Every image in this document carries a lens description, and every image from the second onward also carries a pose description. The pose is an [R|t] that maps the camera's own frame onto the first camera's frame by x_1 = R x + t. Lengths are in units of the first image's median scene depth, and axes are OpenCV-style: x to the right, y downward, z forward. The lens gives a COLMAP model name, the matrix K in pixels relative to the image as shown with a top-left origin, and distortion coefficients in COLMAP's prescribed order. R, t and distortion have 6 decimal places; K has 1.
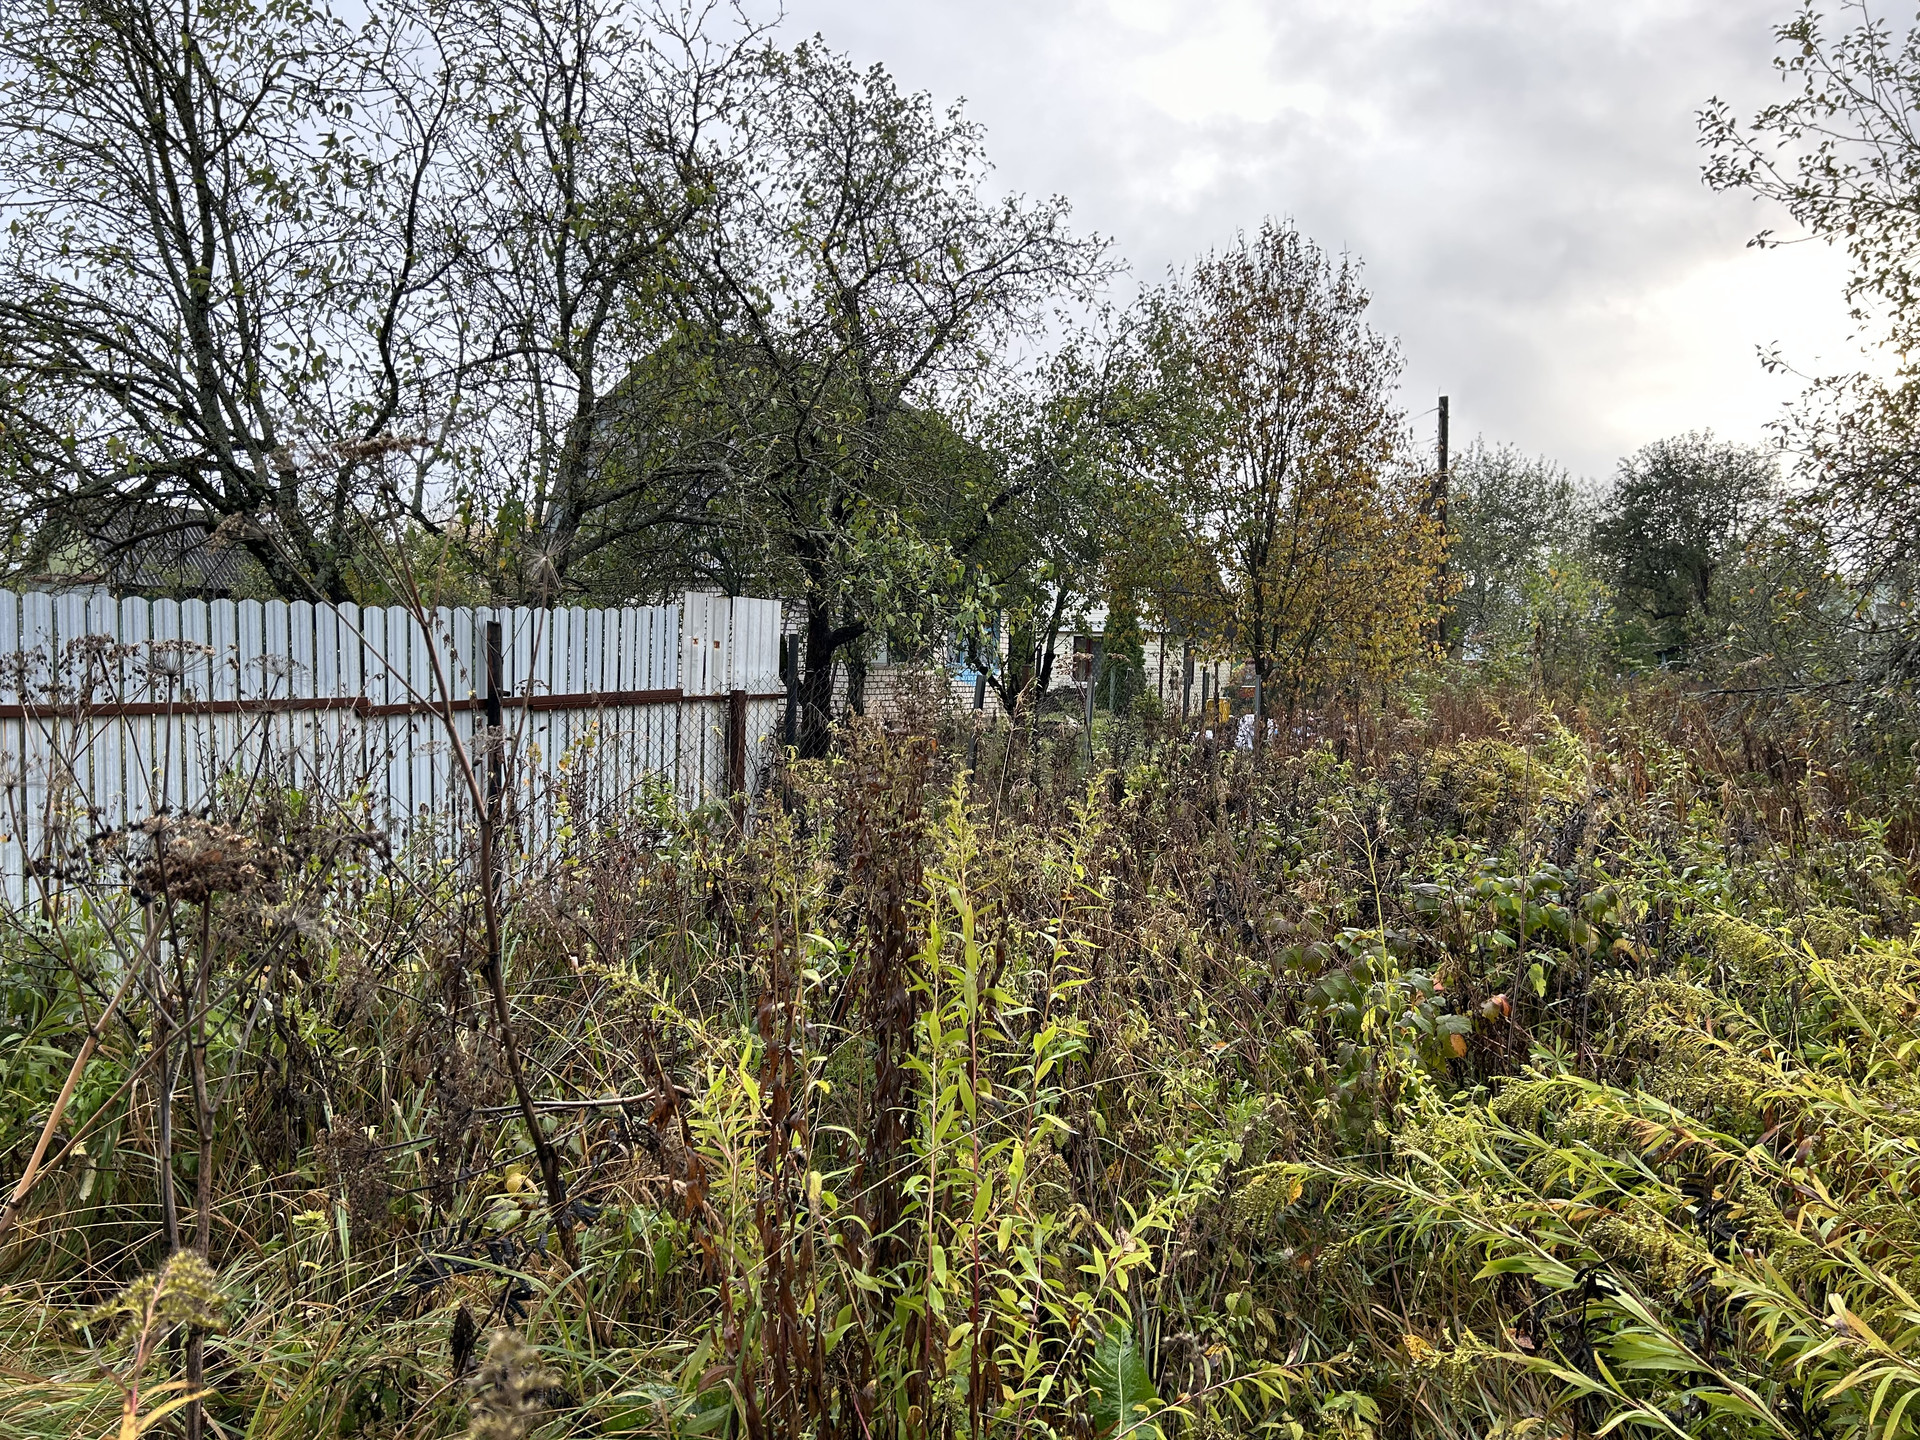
lens RADIAL K [[1456.0, 0, 963.5], [0, 1456.0, 763.8], [0, 0, 1]] dist [0.074911, -0.074679]
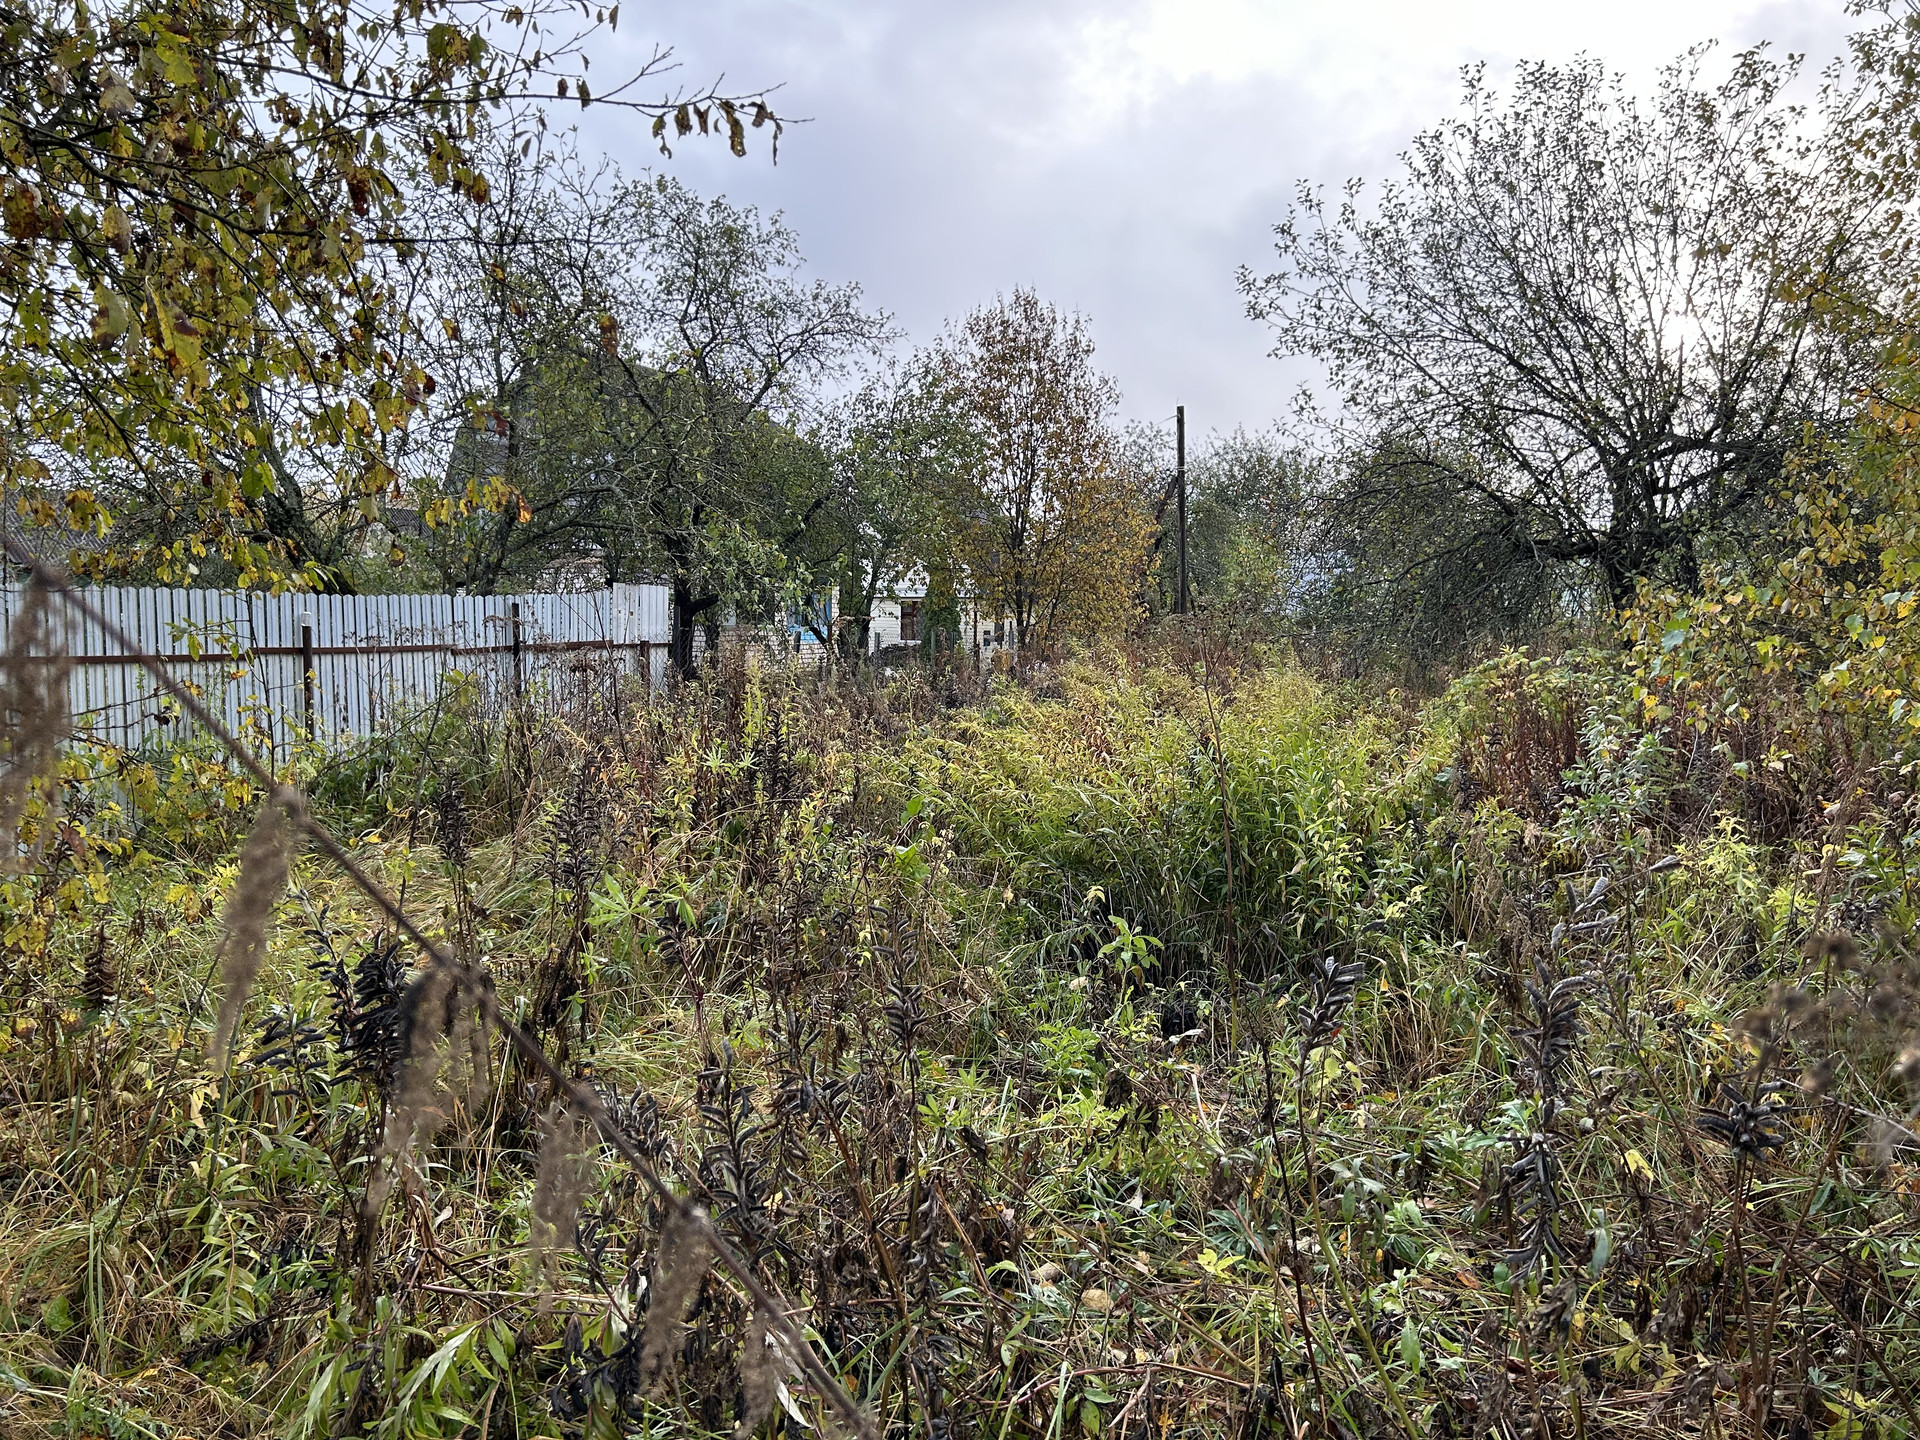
lens RADIAL K [[1456.0, 0, 956.9], [0, 1456.0, 741.2], [0, 0, 1]] dist [0.074911, -0.074679]
pose [[0.995322, -0.023314, 0.093754, 0.021701], [0.022412, 0.999692, 0.010663, 0.027728], [-0.093973, -0.008512, 0.995538, -0.356632]]
